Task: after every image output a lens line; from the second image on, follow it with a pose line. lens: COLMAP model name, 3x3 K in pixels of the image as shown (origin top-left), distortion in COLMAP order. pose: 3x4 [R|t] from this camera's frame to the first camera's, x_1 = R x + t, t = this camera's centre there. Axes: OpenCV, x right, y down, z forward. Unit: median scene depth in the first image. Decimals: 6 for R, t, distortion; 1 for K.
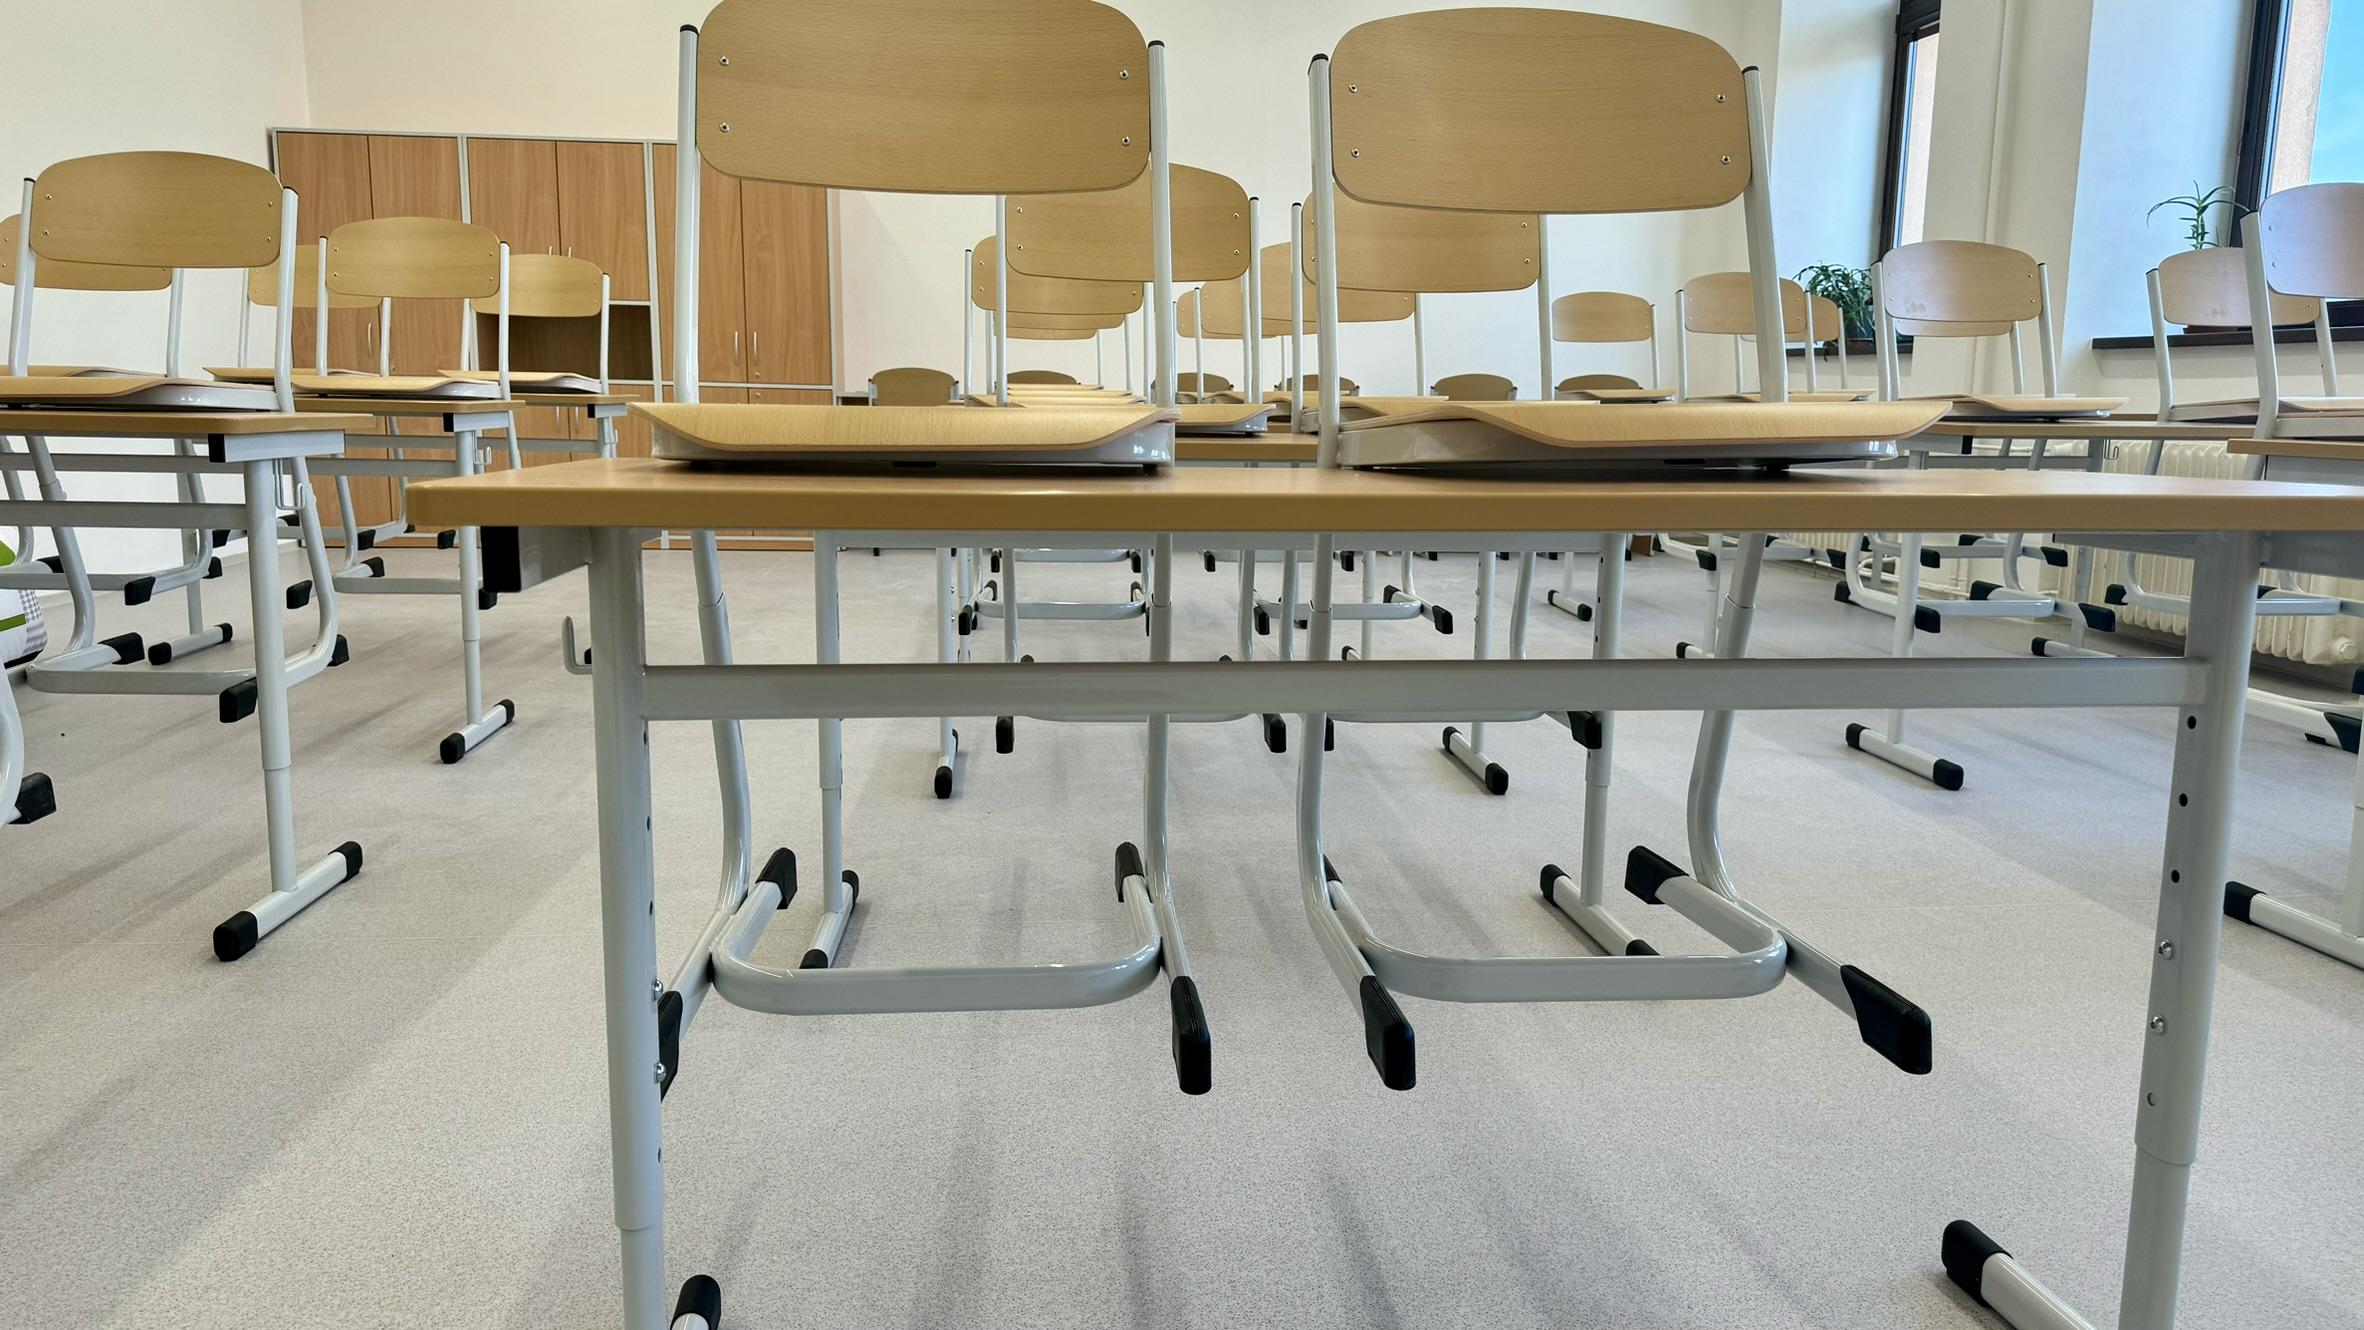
lens RADIAL K [[1659.1, 0, 1182.0], [0, 1659.1, 665.0], [0, 0, 1]] dist [0.077930, -0.101462]
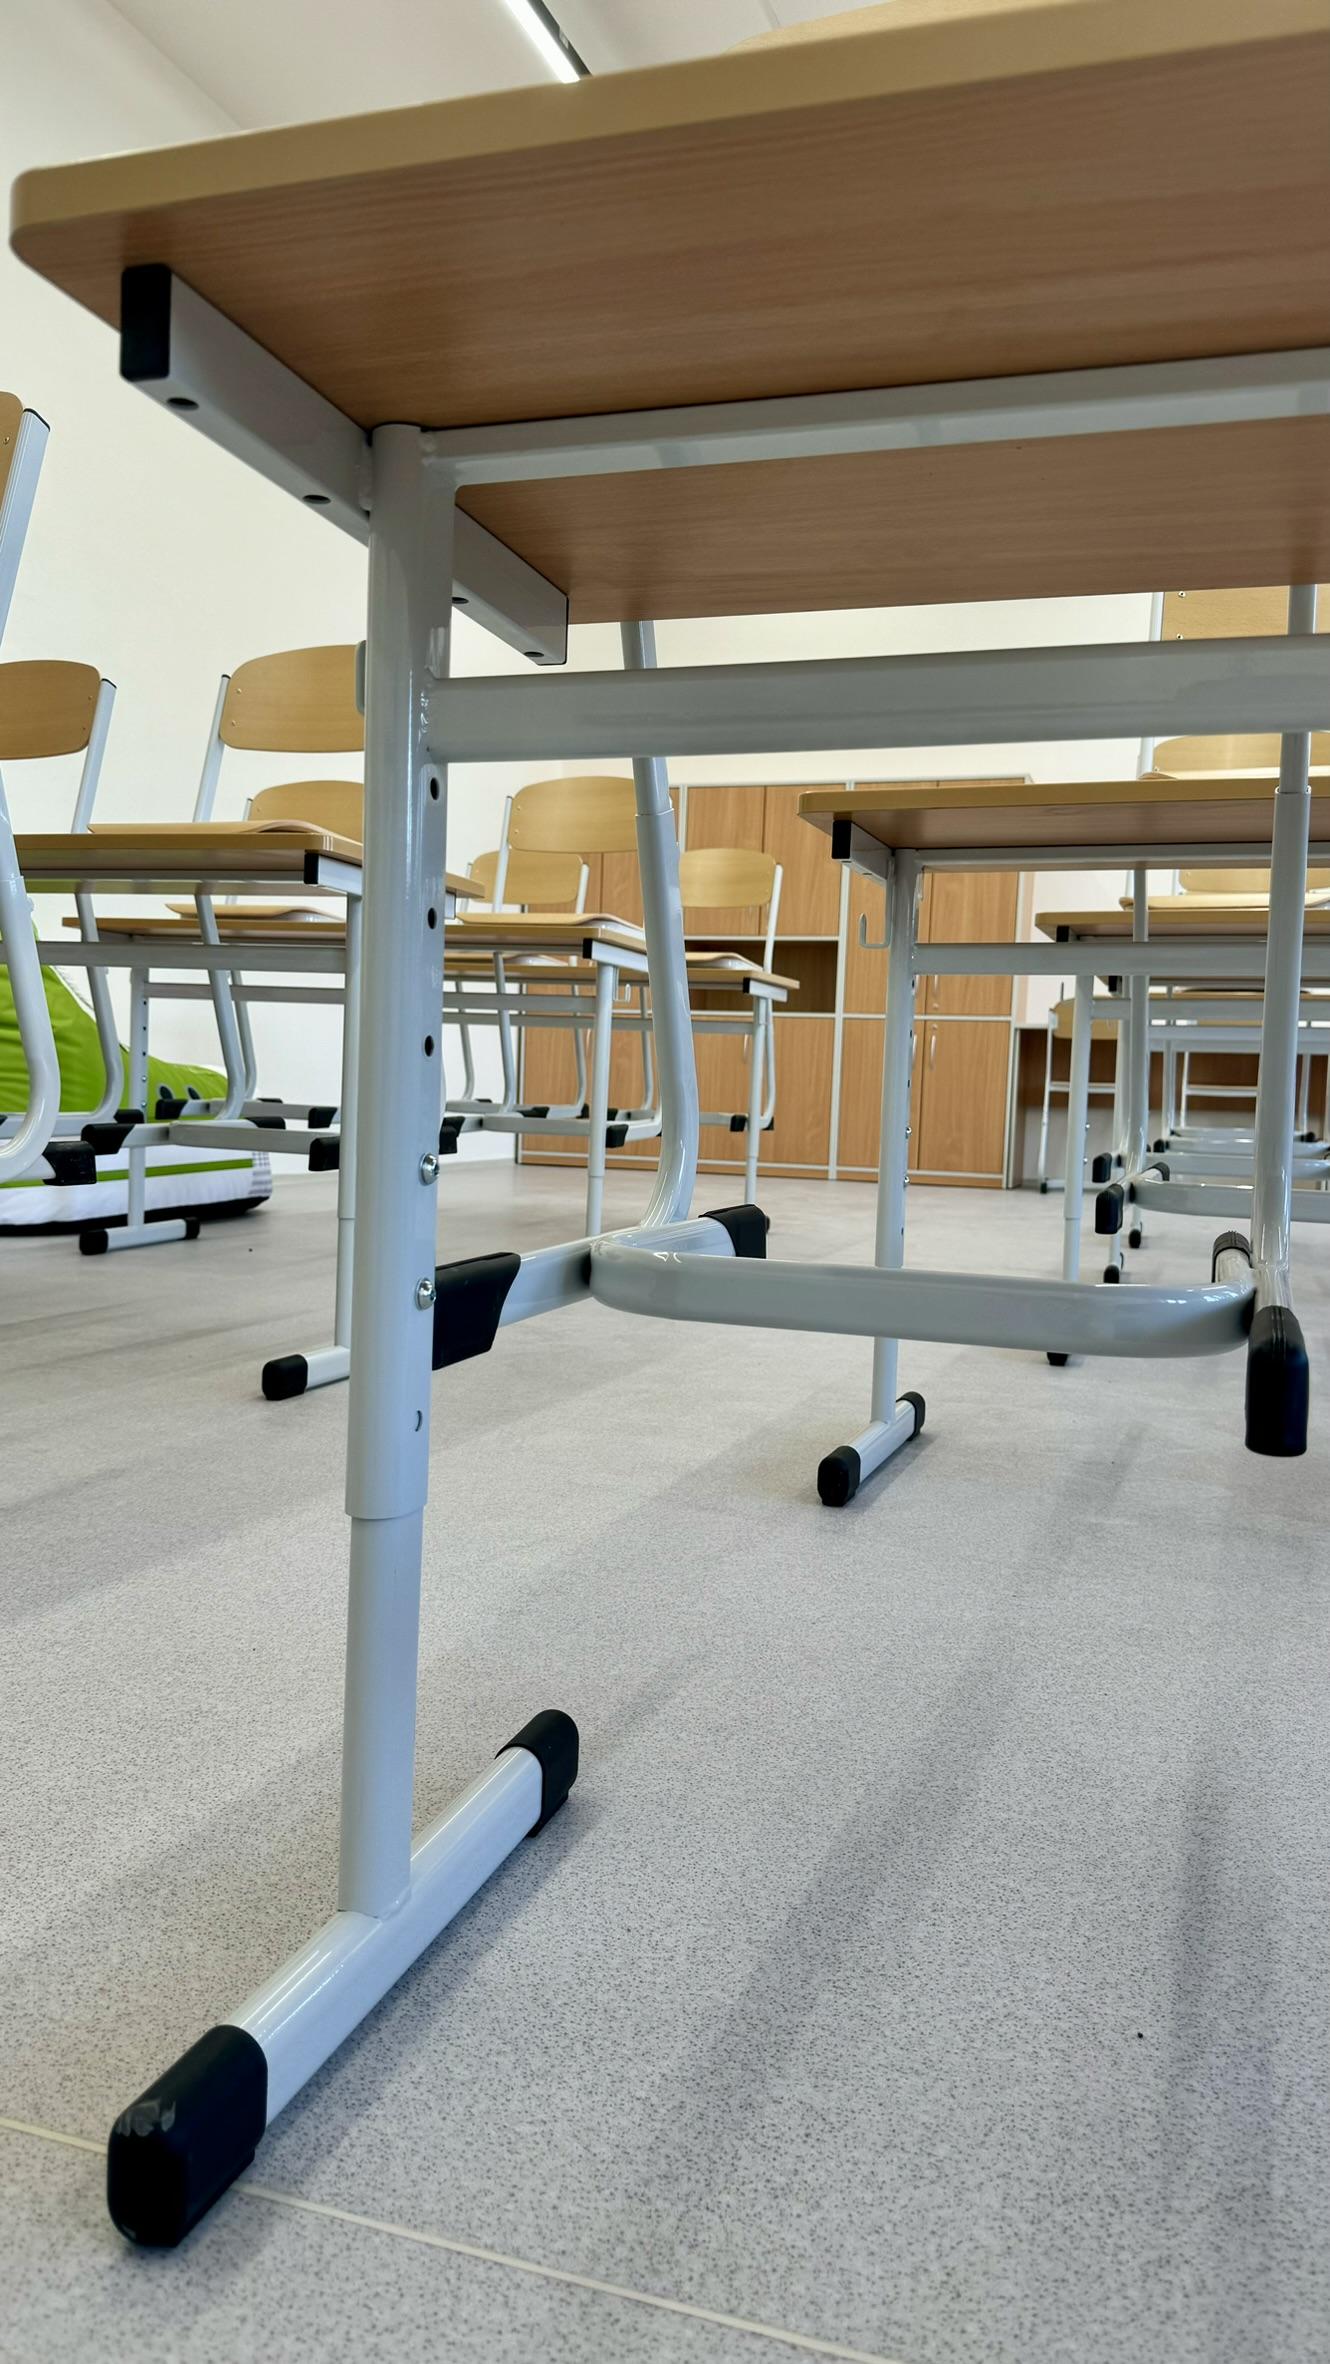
lens RADIAL K [[1664.2, 0, 665.0], [0, 1664.2, 1182.0], [0, 0, 1]] dist [0.019955, -0.008121]
pose [[0.909779, 0.041406, -0.413022, 0.033969], [-0.090954, 0.990718, -0.101026, 0.166172], [0.405005, 0.129477, 0.905101, 0.273141]]
